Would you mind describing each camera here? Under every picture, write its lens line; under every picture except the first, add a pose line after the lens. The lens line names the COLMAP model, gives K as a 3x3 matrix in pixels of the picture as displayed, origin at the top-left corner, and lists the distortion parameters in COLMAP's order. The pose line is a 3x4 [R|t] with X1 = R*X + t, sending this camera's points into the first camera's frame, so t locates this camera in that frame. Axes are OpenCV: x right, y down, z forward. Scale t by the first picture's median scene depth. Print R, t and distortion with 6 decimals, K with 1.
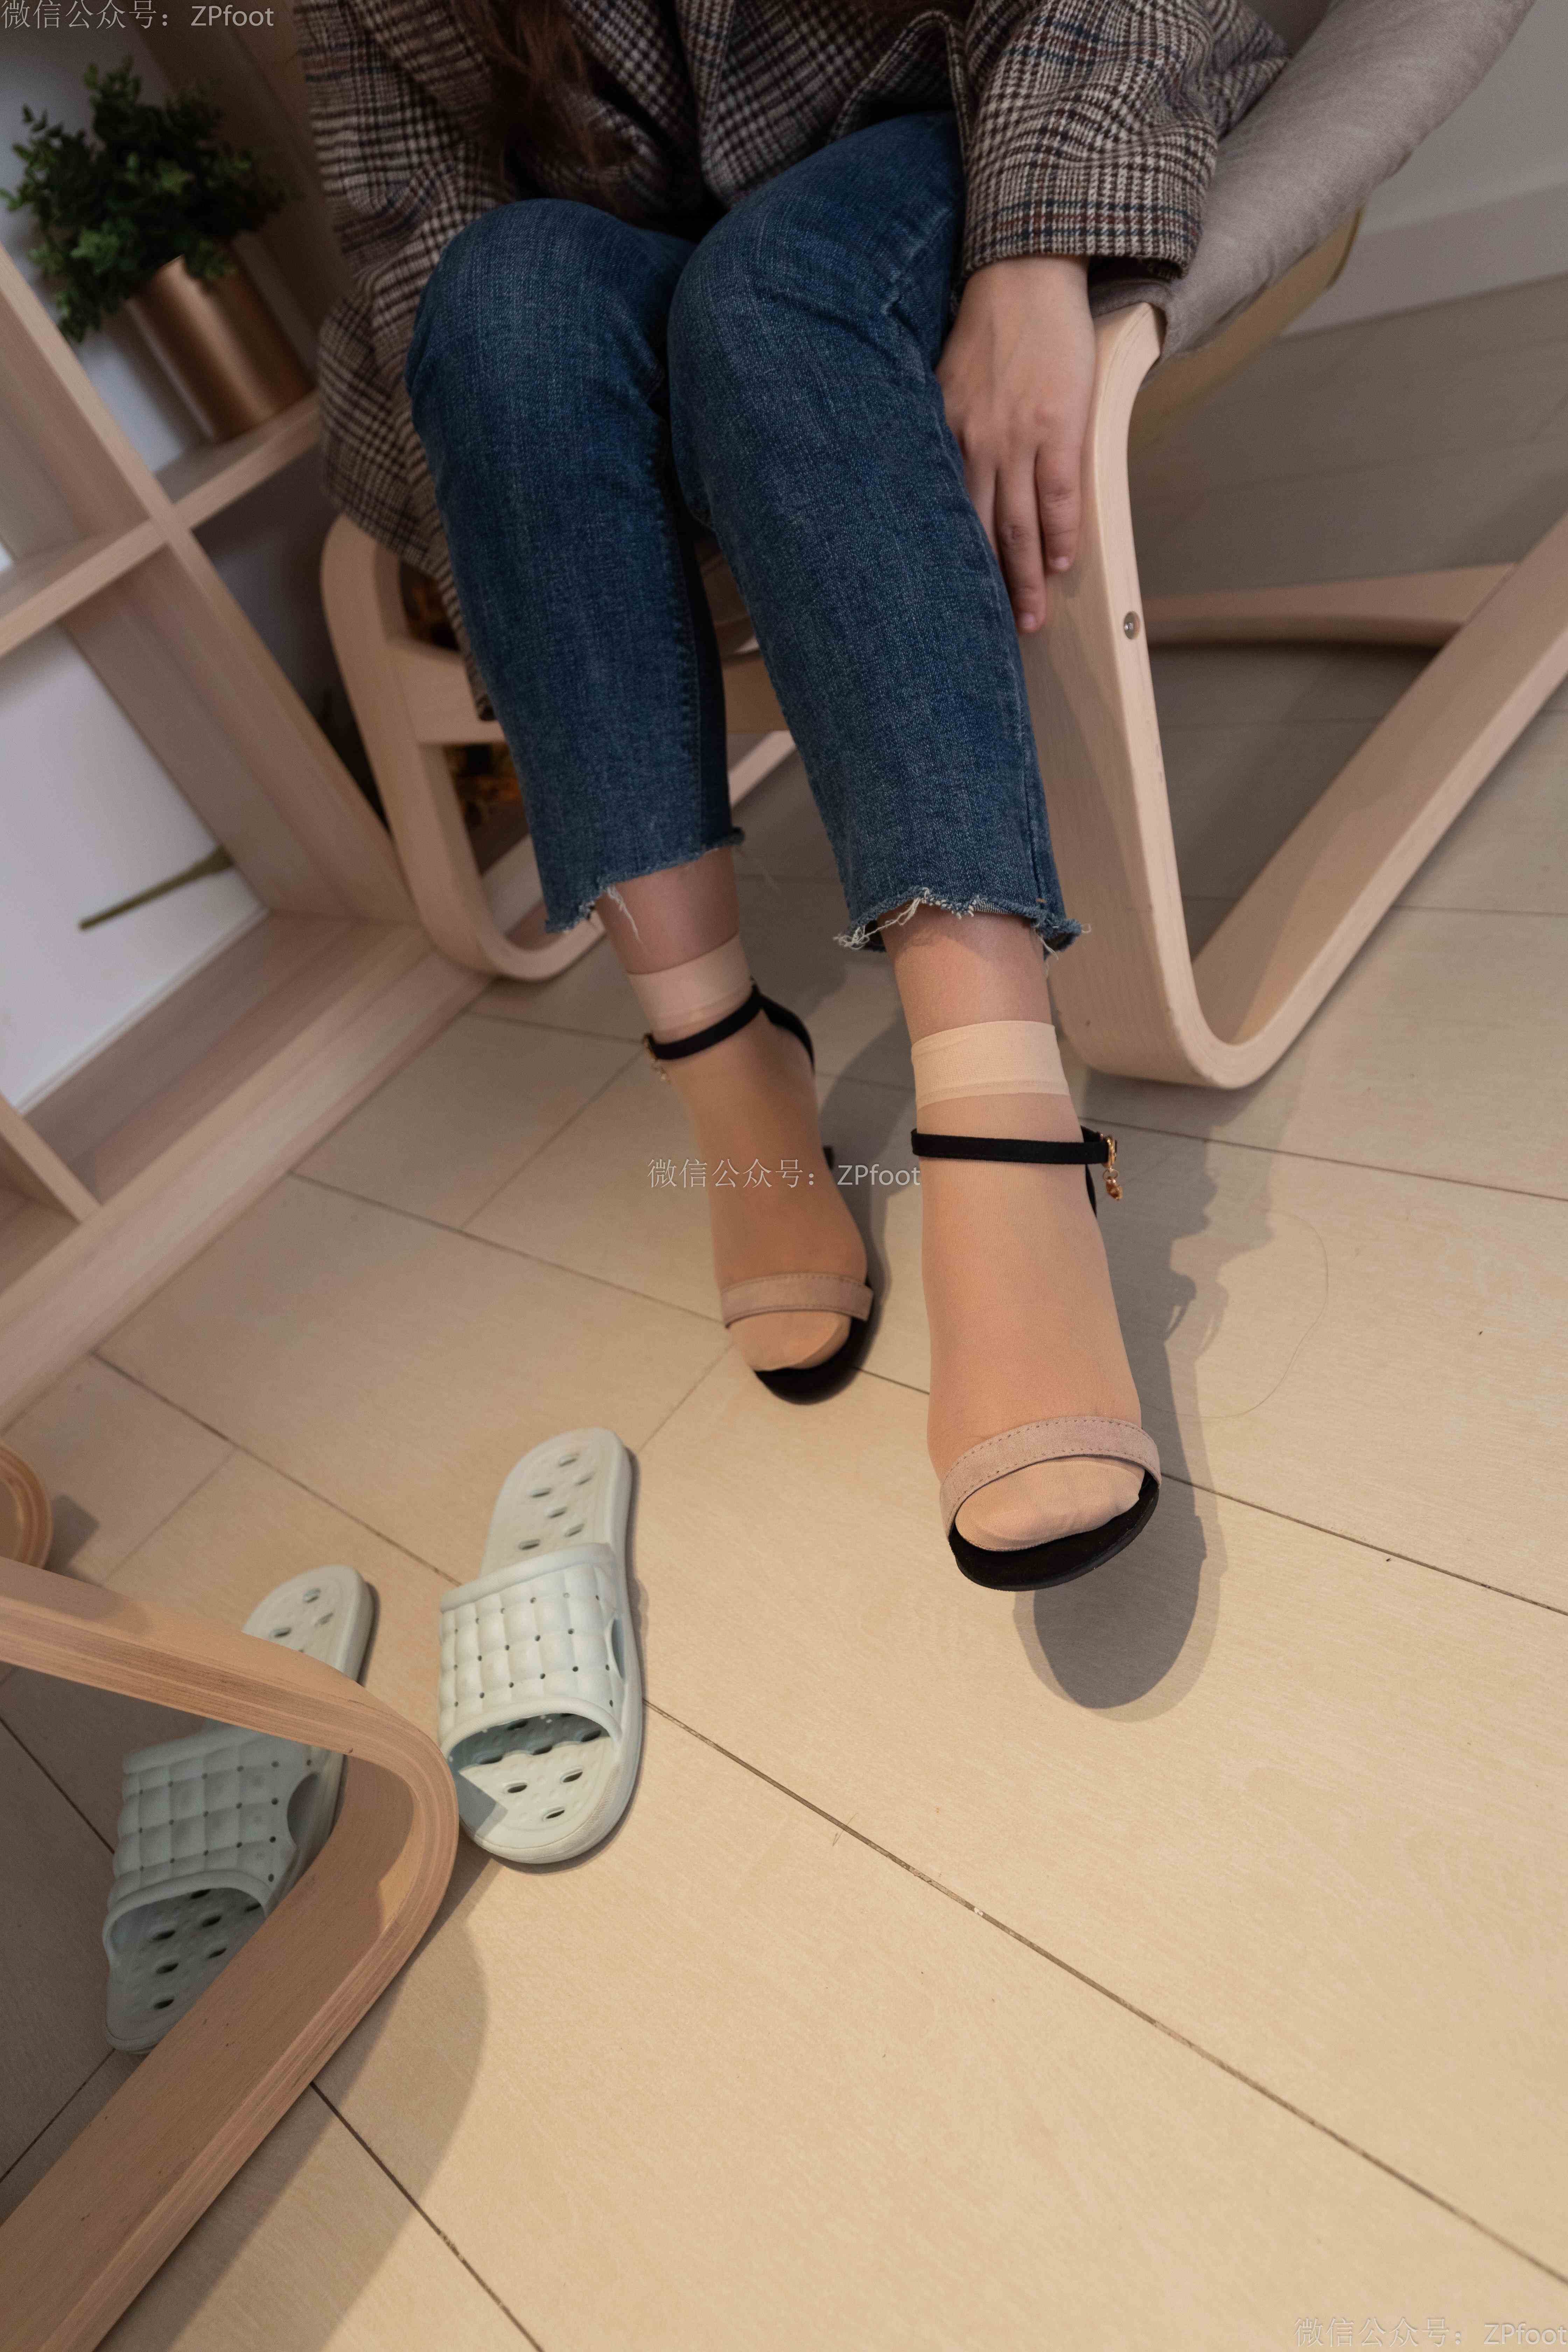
lens RADIAL K [[1782.0, 0, 670.3], [0, 1782.0, 1131.1], [0, 0, 1]] dist [0.022972, -0.004253]
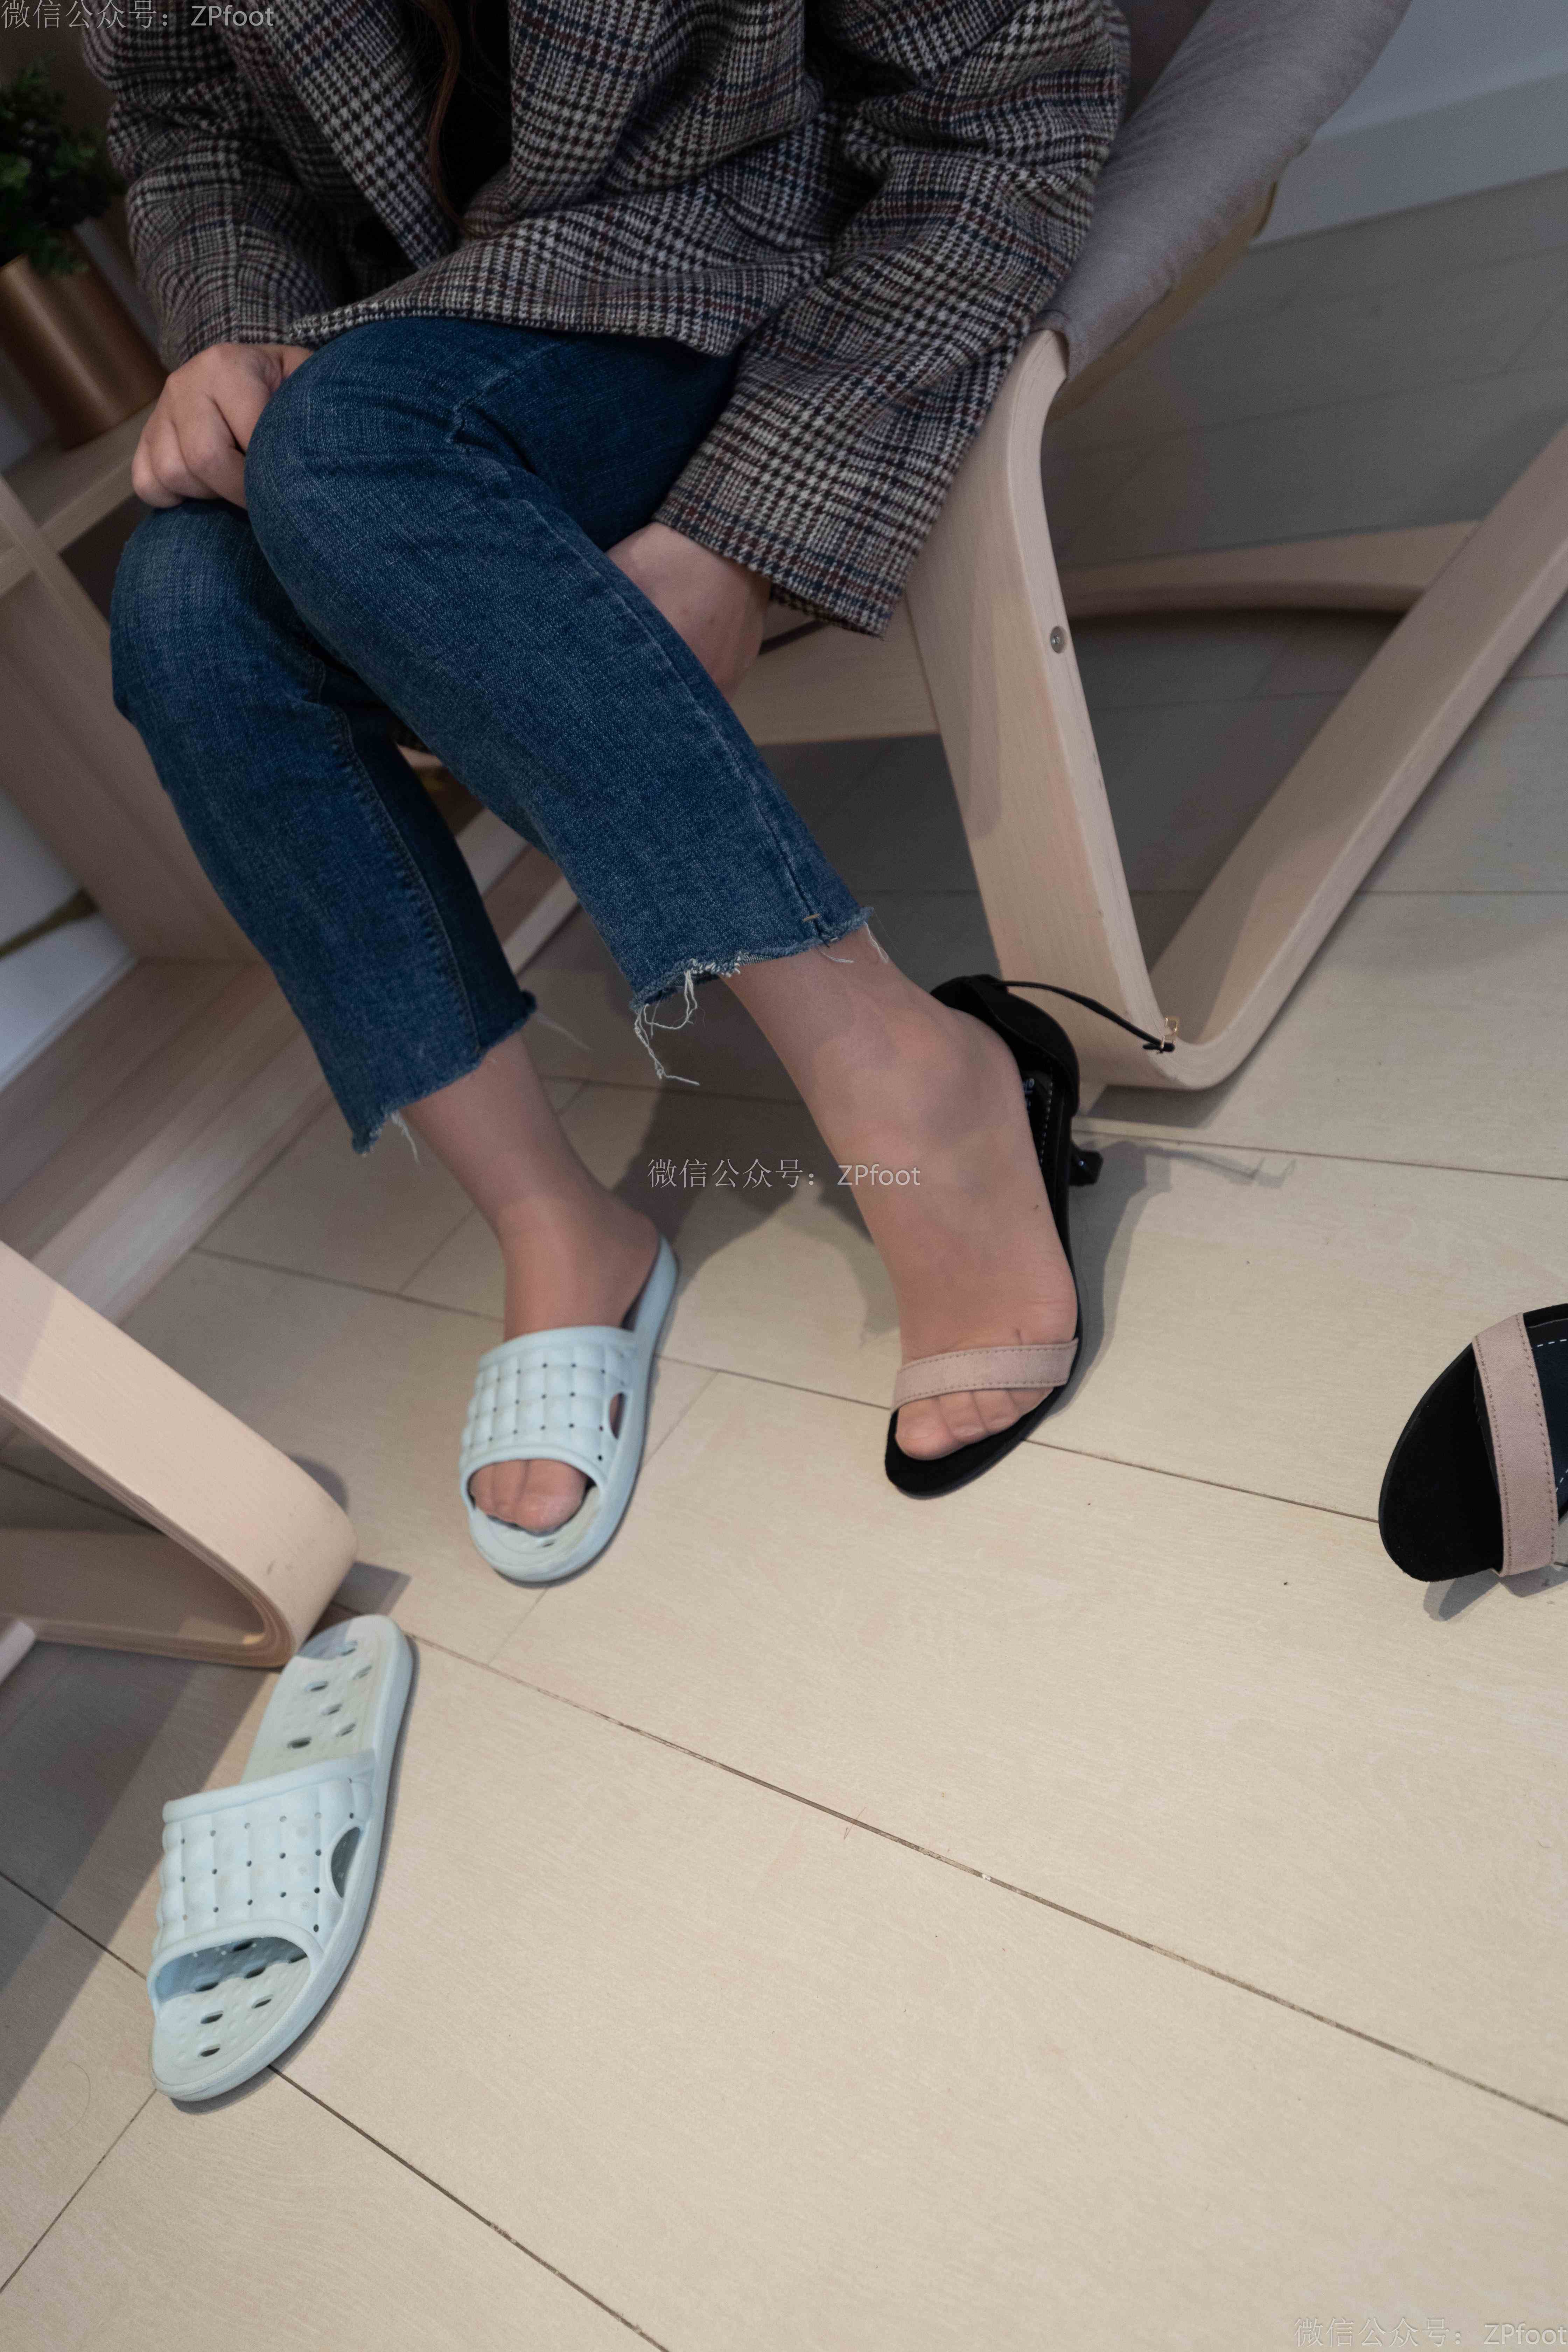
lens RADIAL K [[2231.1, 0, 799.0], [0, 2231.1, 1141.3], [0, 0, 1]] dist [0.003846, 0.014881]
pose [[0.993306, -0.061722, 0.097638, -0.024851], [0.064344, 0.997641, -0.023932, 0.021806], [-0.095930, 0.030054, 0.994934, -0.200186]]
